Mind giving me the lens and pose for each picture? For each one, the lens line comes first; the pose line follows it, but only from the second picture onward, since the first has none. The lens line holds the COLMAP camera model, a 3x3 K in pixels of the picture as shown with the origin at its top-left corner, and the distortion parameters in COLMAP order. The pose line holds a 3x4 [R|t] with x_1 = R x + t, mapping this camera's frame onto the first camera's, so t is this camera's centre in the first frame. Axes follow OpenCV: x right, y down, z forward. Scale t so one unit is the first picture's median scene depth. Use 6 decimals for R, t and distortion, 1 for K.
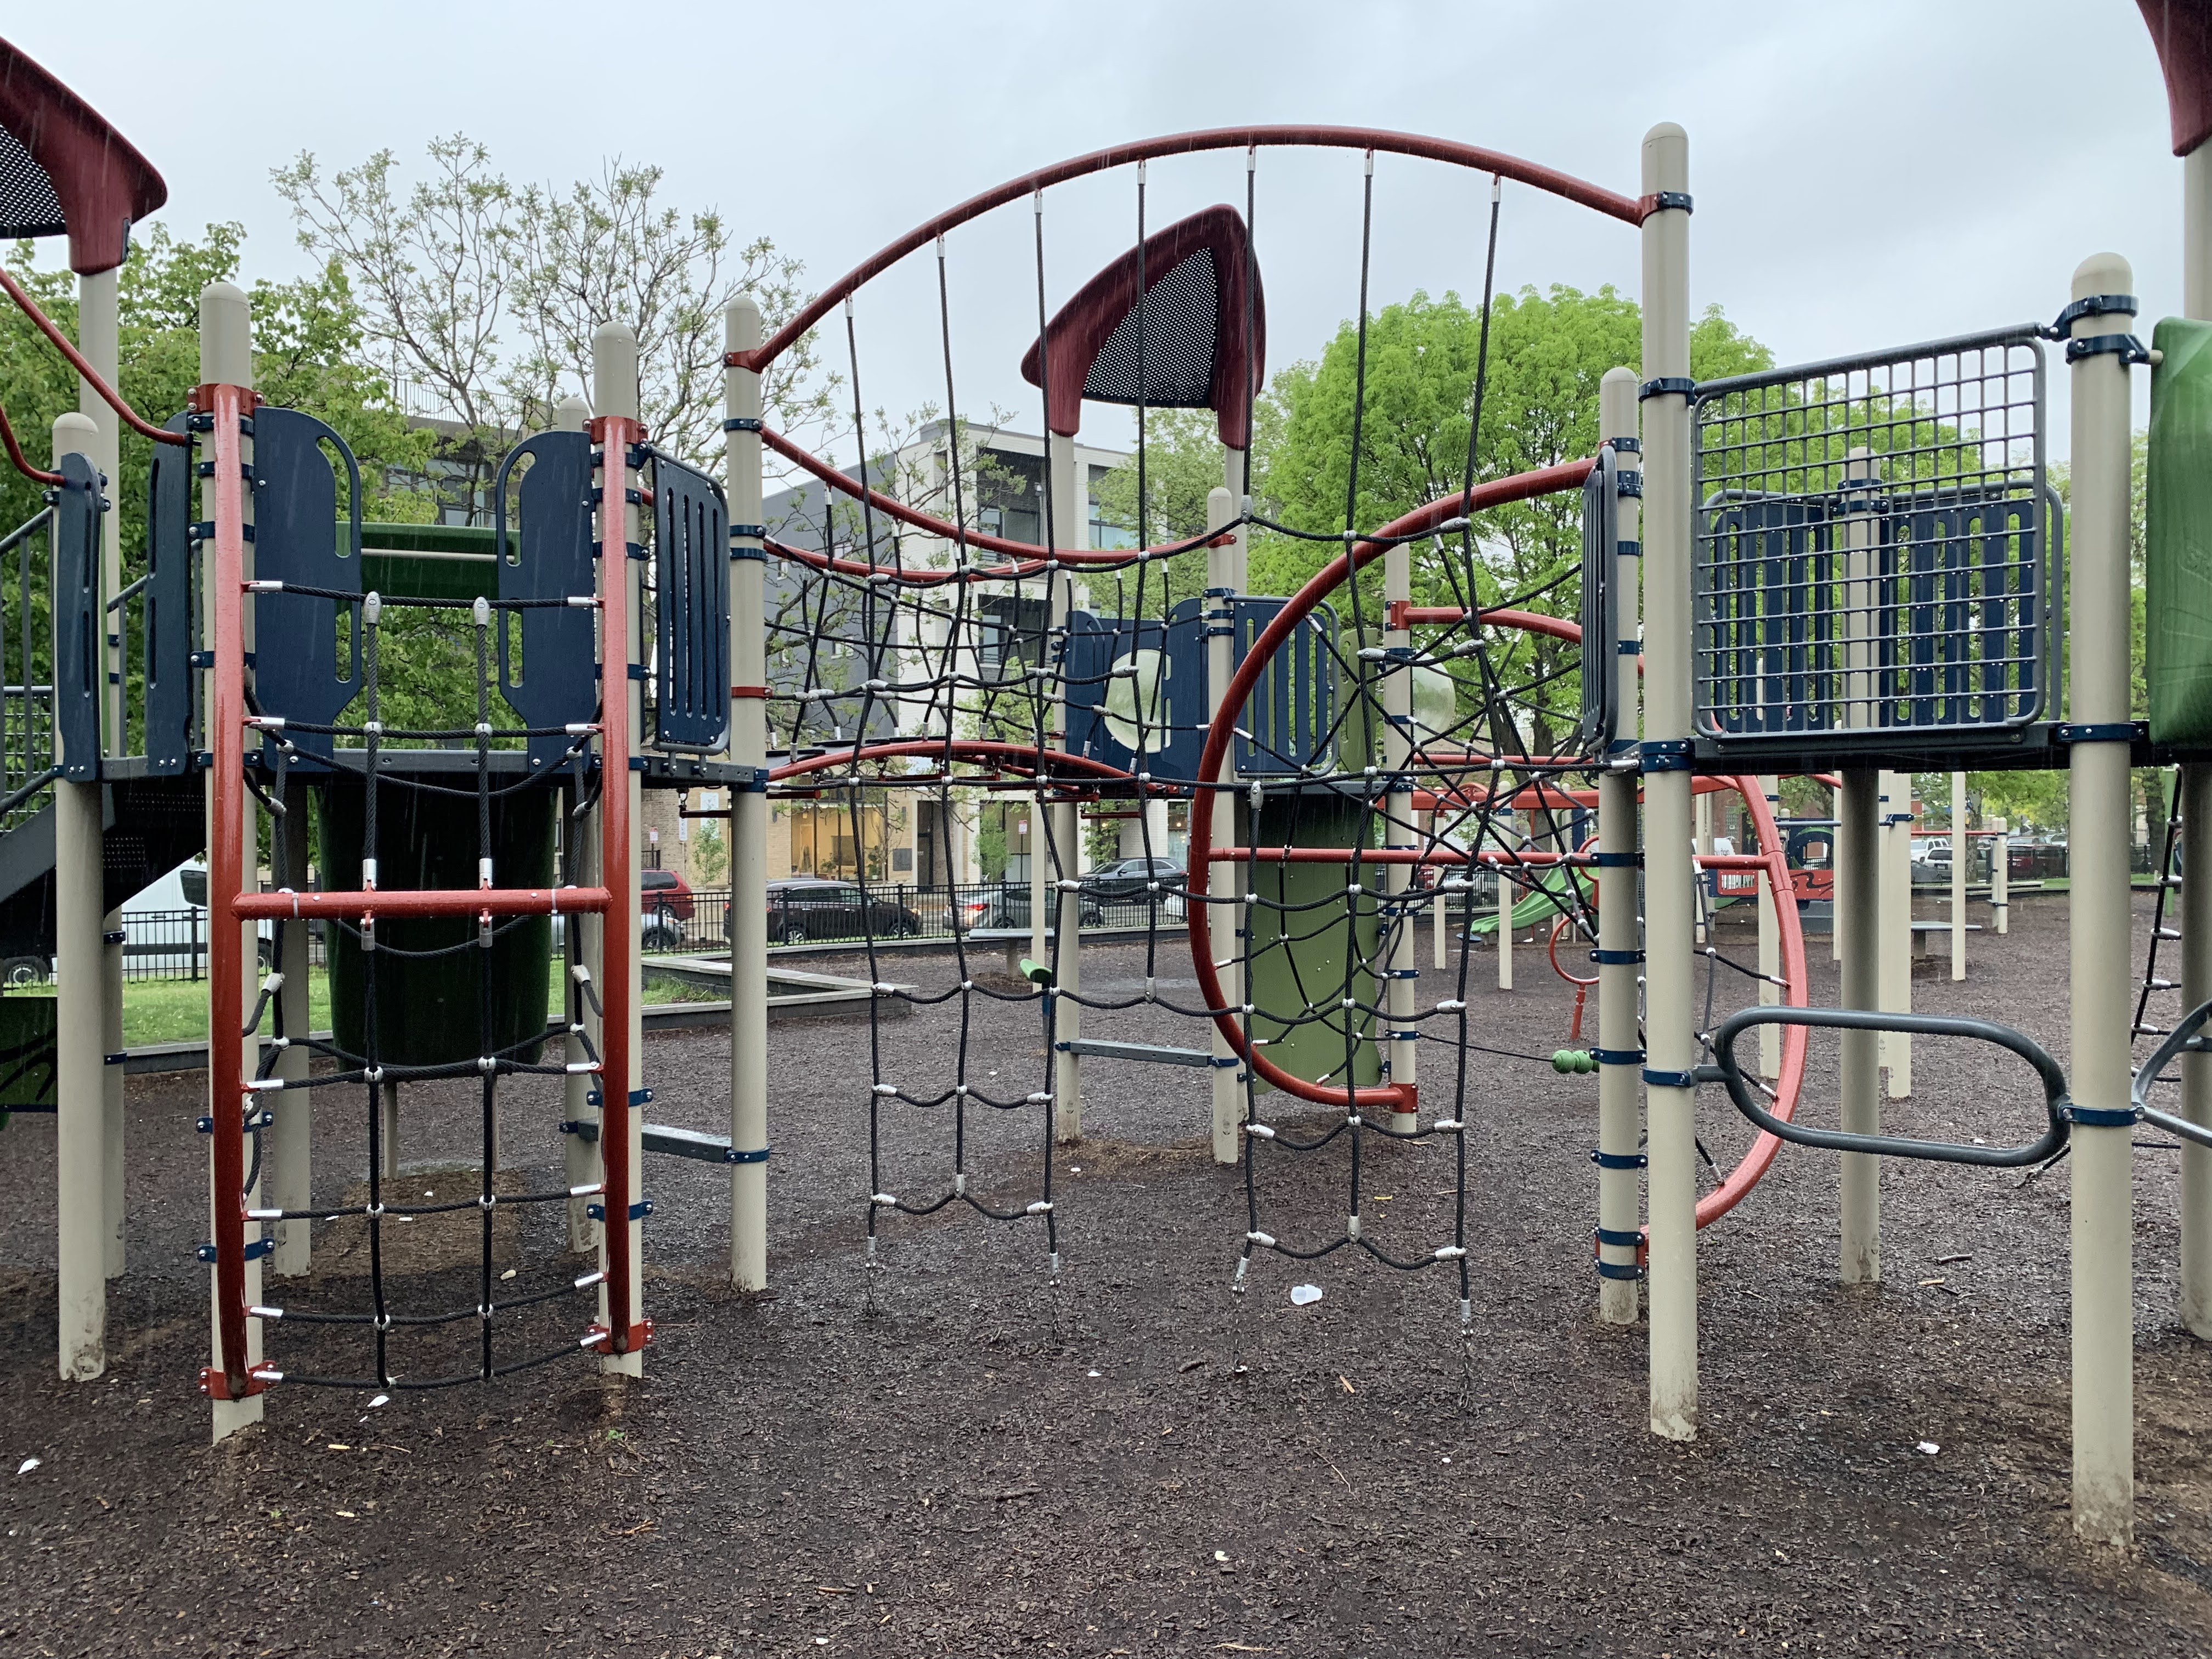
lens RADIAL K [[1670.9, 0, 1118.6], [0, 1670.9, 840.8], [0, 0, 1]] dist [0.041916, -0.045987]
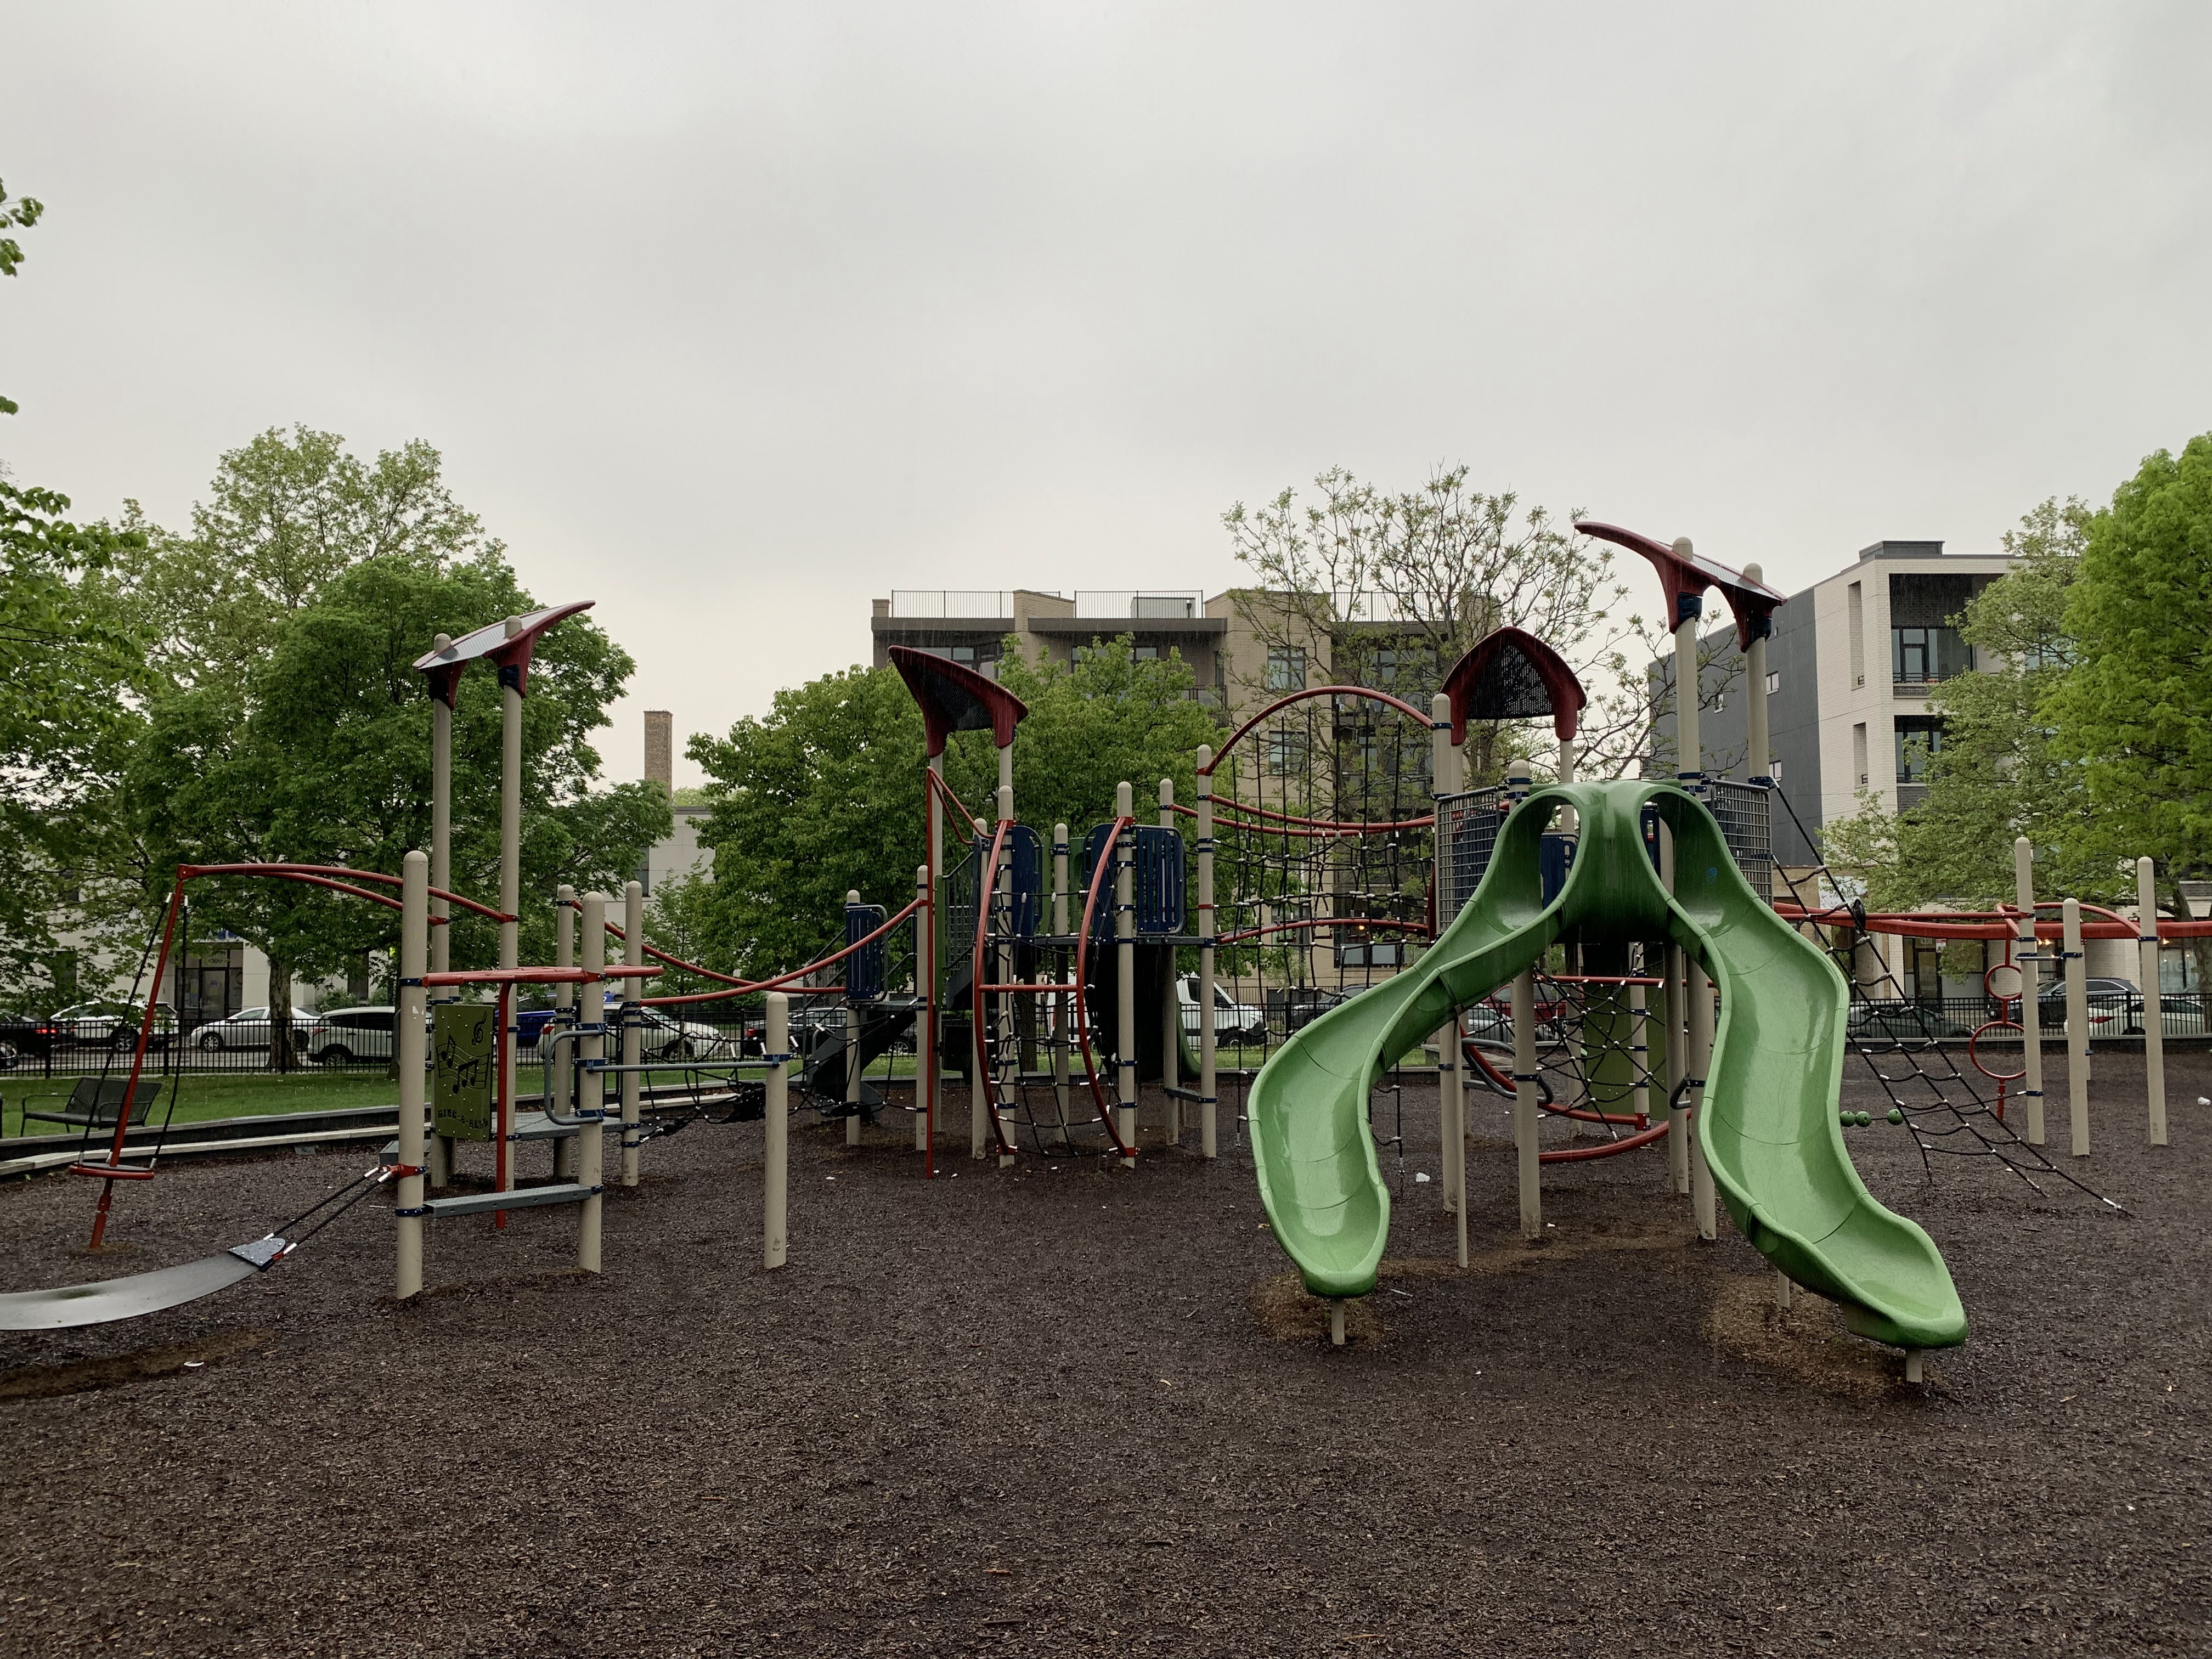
lens RADIAL K [[1670.9, 0, 1120.8], [0, 1670.9, 852.6], [0, 0, 1]] dist [0.041916, -0.045987]
pose [[0.821949, -0.034856, -0.568493, 0.261891], [0.000352, 0.998157, -0.060691, -0.005370], [0.569560, 0.049685, 0.820447, -0.260795]]
